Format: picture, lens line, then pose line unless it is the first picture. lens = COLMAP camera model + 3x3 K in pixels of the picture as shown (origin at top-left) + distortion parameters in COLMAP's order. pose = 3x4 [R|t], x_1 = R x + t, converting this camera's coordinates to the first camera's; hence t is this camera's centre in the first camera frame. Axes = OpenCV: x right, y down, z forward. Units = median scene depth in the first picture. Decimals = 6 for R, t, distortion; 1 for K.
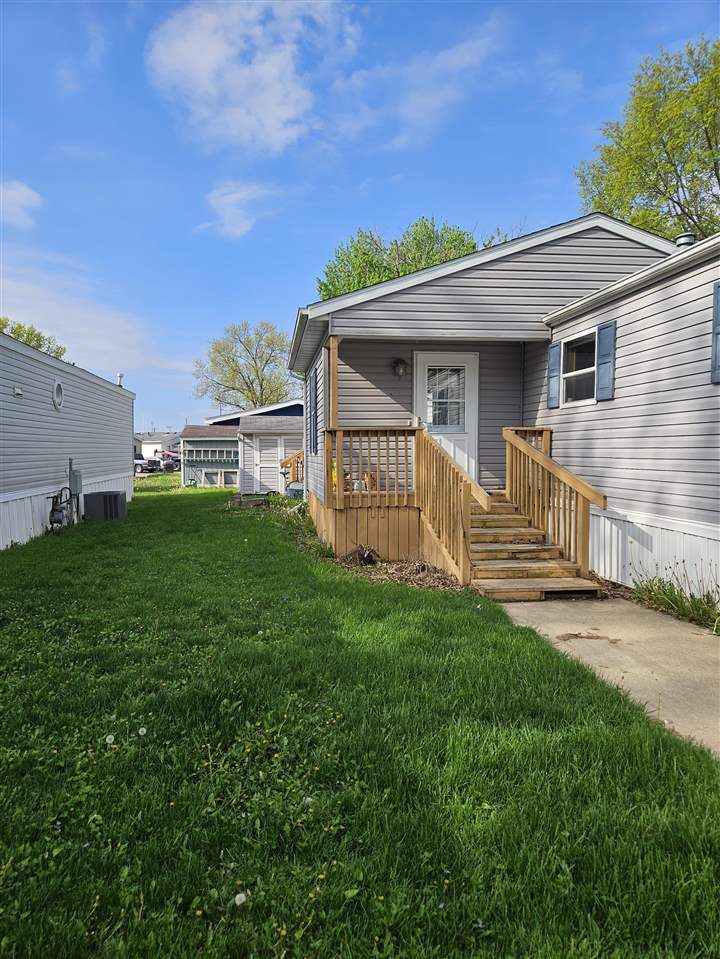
lens RADIAL K [[571.7, 0, 360.0], [0, 571.7, 479.5], [0, 0, 1]] dist [0.001926, -0.000024]
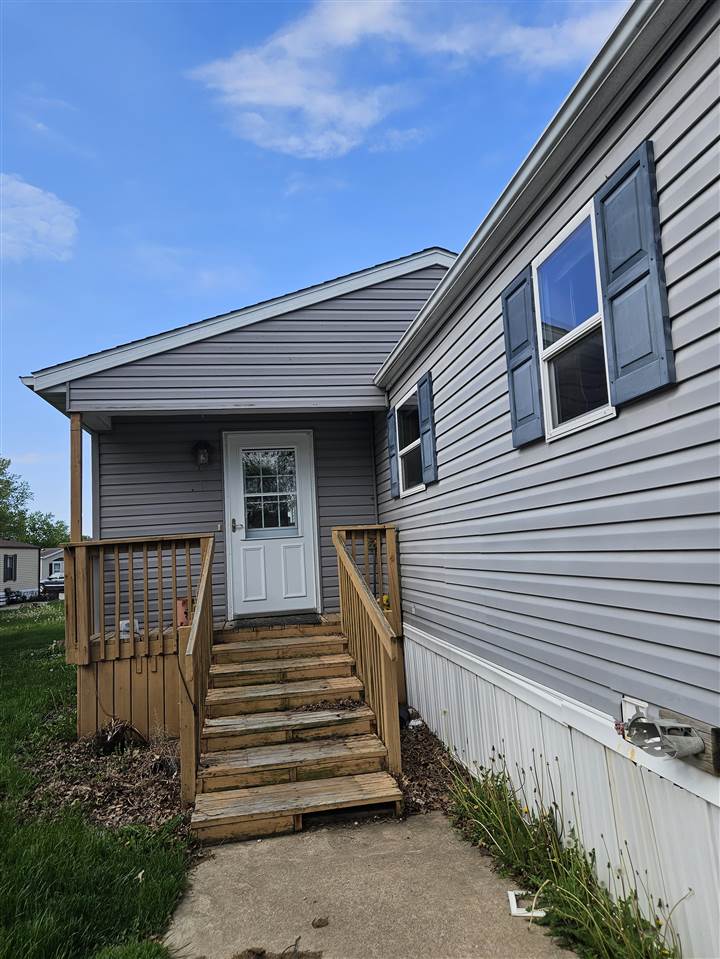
lens RADIAL K [[637.5, 0, 363.9], [0, 637.5, 472.3], [0, 0, 1]] dist [0.034909, -0.000981]
pose [[0.996252, -0.049148, 0.071184, 0.252848], [0.060630, 0.983685, -0.169375, -0.022321], [-0.061698, 0.173056, 0.982978, 0.207459]]
